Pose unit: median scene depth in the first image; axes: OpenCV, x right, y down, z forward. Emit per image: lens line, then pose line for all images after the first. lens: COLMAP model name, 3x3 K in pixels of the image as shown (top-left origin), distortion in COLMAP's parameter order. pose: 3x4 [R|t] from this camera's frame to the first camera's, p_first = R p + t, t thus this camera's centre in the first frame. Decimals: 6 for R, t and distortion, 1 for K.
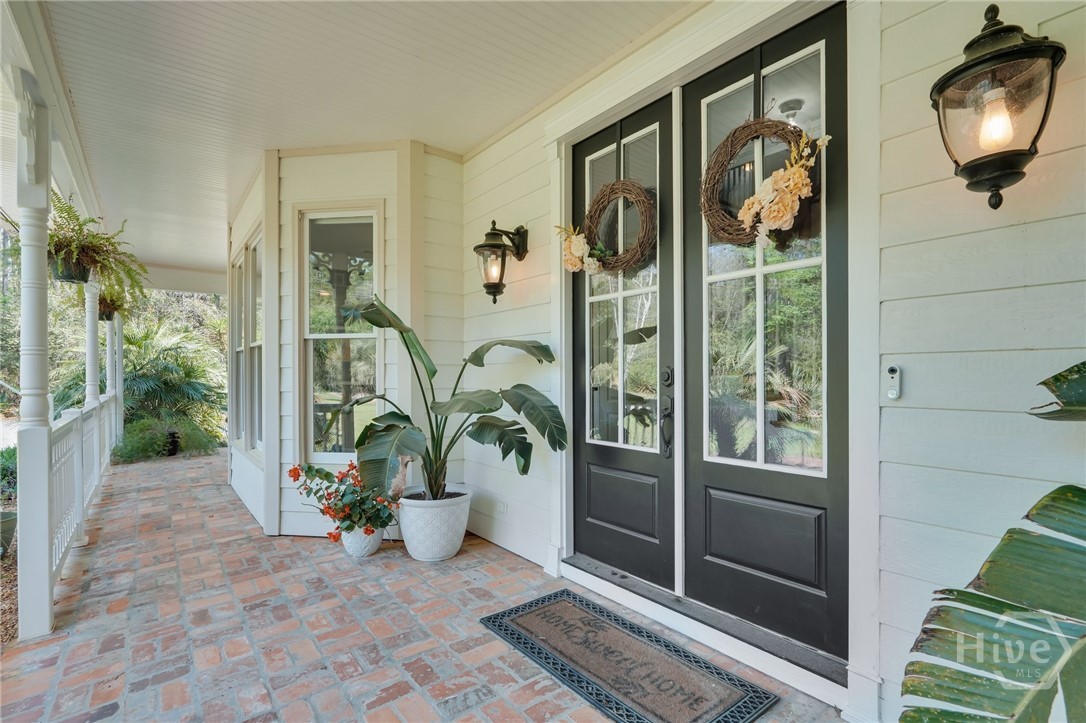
lens RADIAL K [[495.2, 0, 536.2], [0, 495.2, 380.2], [0, 0, 1]] dist [-0.011853, 0.005159]
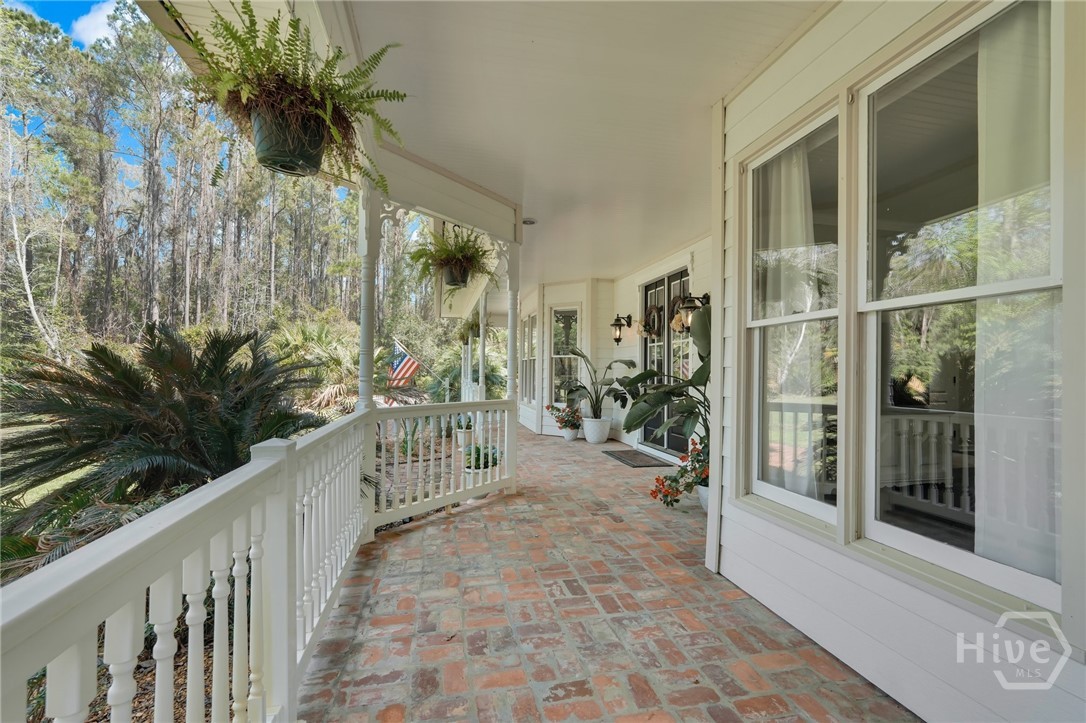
lens RADIAL K [[489.4, 0, 551.2], [0, 489.4, 371.1], [0, 0, 1]] dist [-0.012378, 0.004486]
pose [[0.906223, 0.010940, -0.422659, 0.742831], [-0.015876, 0.999841, -0.008160, 0.007674], [0.422502, 0.014105, 0.906252, -1.601579]]
